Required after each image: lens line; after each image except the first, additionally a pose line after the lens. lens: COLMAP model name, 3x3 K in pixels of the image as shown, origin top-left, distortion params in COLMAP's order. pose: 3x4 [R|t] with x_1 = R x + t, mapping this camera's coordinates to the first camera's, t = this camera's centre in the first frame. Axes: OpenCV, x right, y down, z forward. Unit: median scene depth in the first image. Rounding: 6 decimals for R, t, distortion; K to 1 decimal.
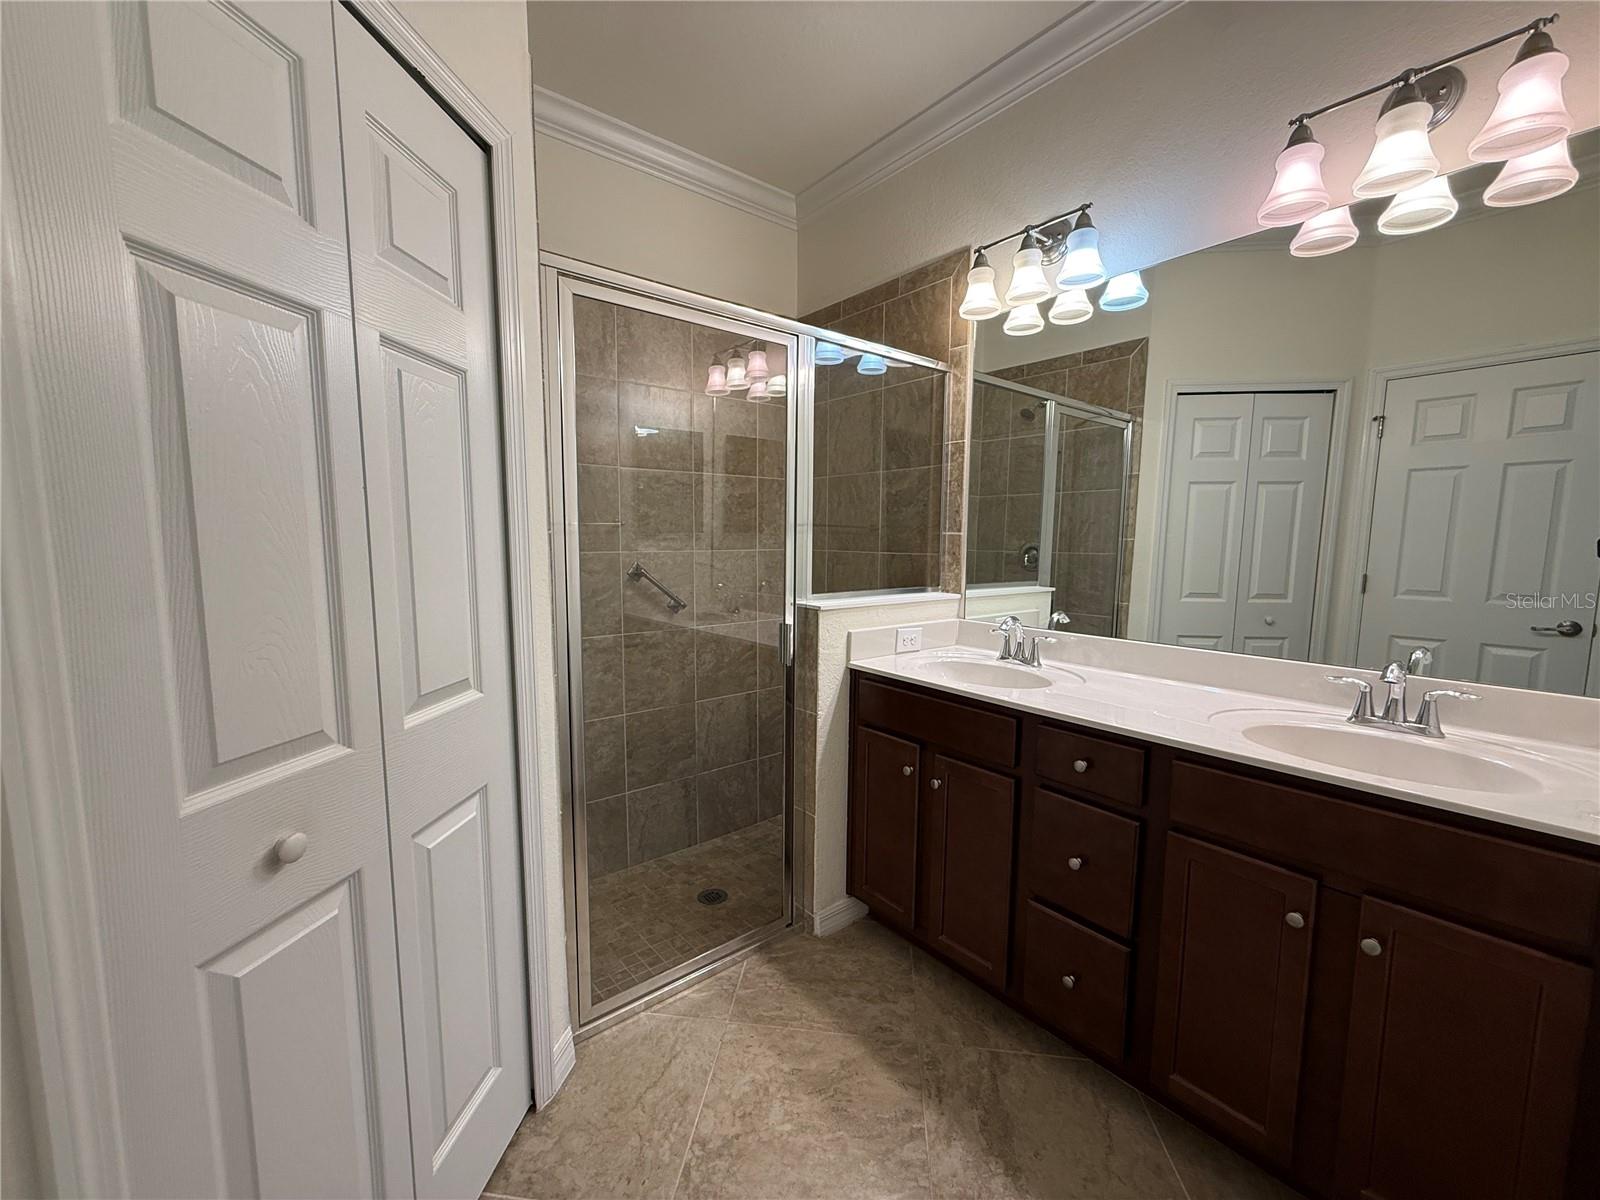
lens RADIAL K [[639.8, 0, 796.7], [0, 639.8, 602.9], [0, 0, 1]] dist [-0.000021, 0.000686]
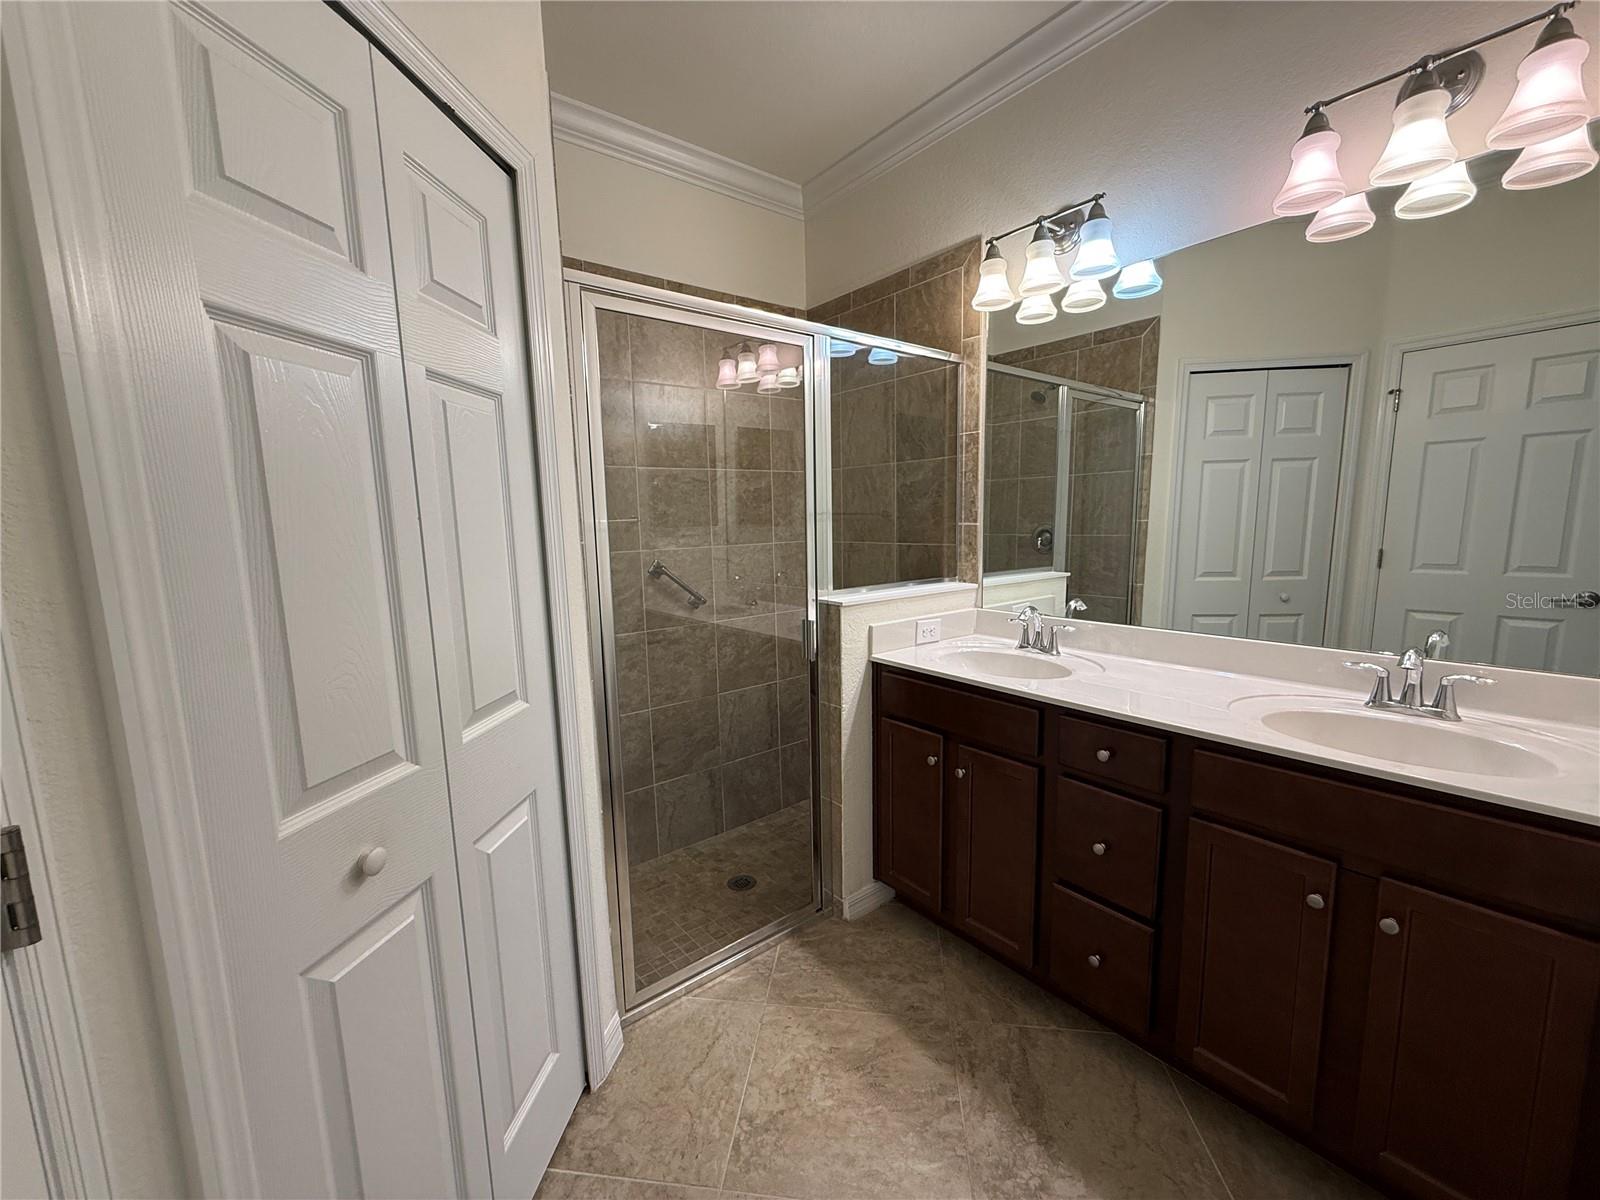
lens RADIAL K [[639.8, 0, 796.7], [0, 639.8, 602.9], [0, 0, 1]] dist [-0.000021, 0.000686]
pose [[0.999529, -0.027894, -0.012801, -0.023207], [0.028264, 0.999159, 0.029692, -0.027164], [0.011962, -0.030040, 0.999477, -0.022239]]
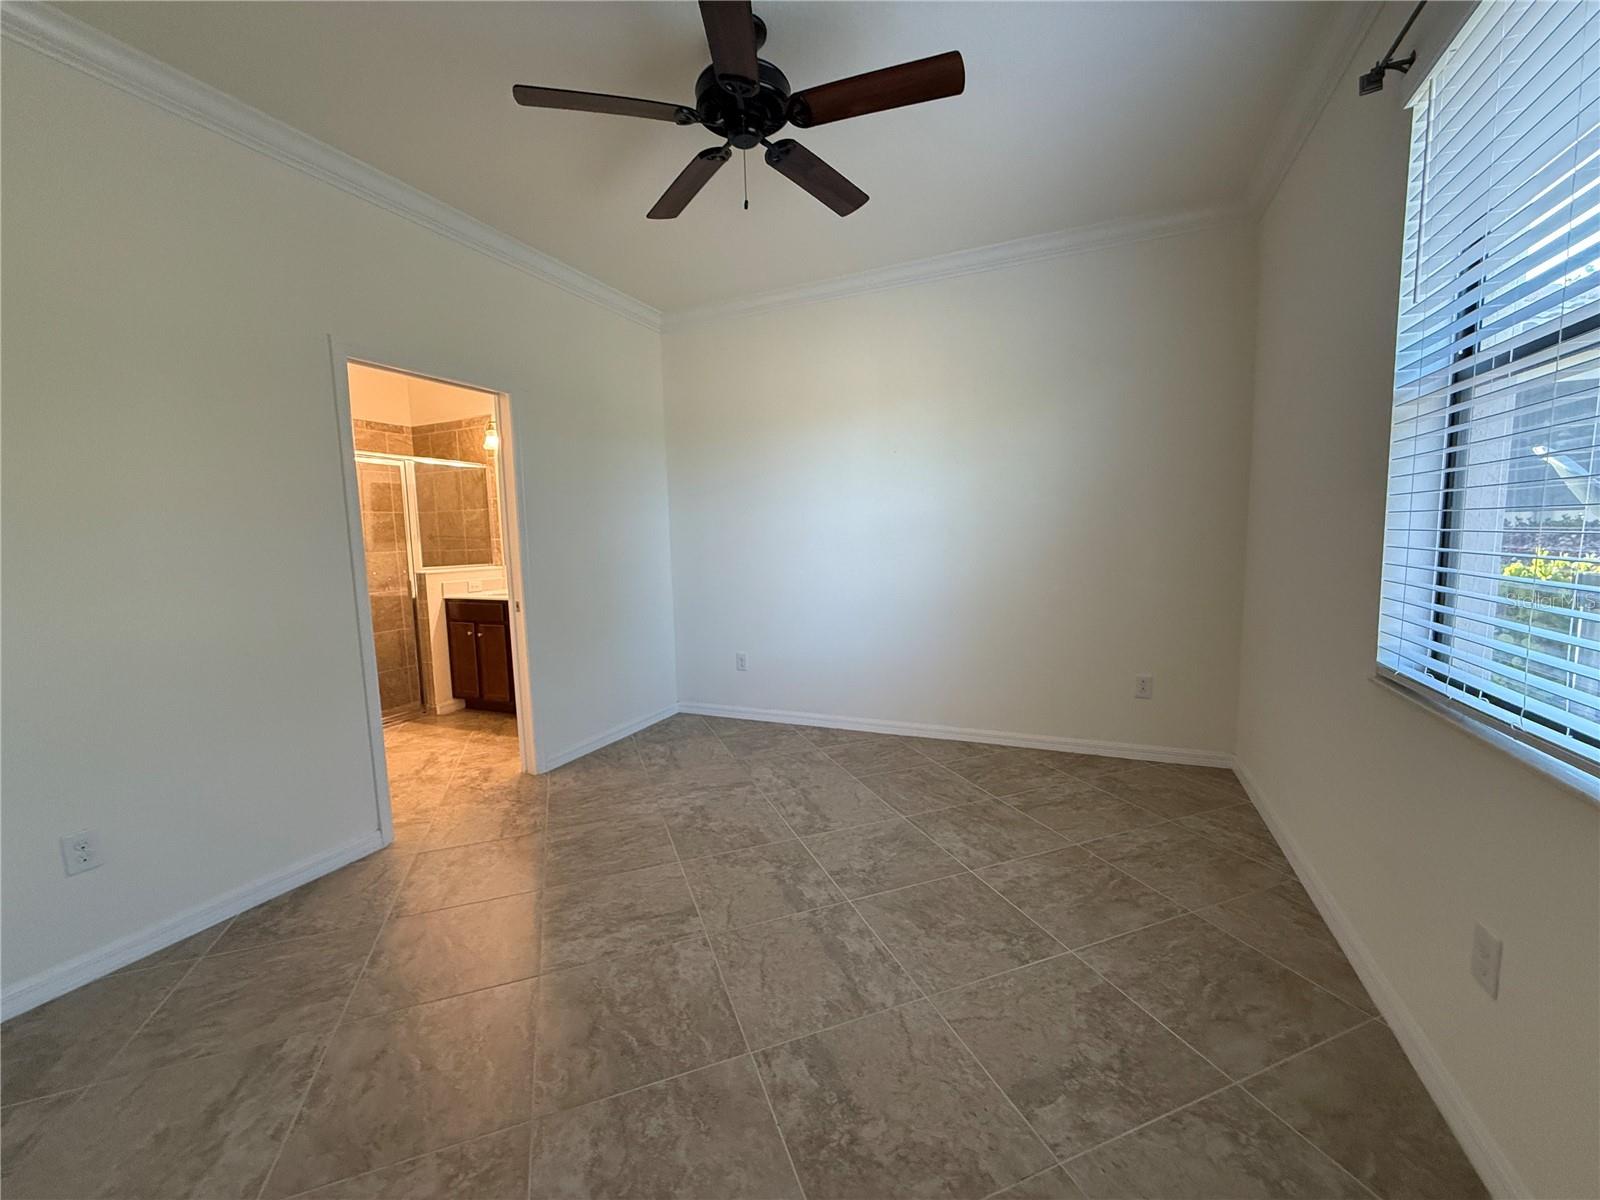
lens RADIAL K [[639.8, 0, 796.7], [0, 639.8, 602.9], [0, 0, 1]] dist [-0.000021, 0.000686]
pose [[0.889709, -0.079129, 0.449618, 0.194564], [0.079767, 0.996659, 0.017560, 0.197420], [-0.449505, 0.020242, 0.893048, -1.845880]]
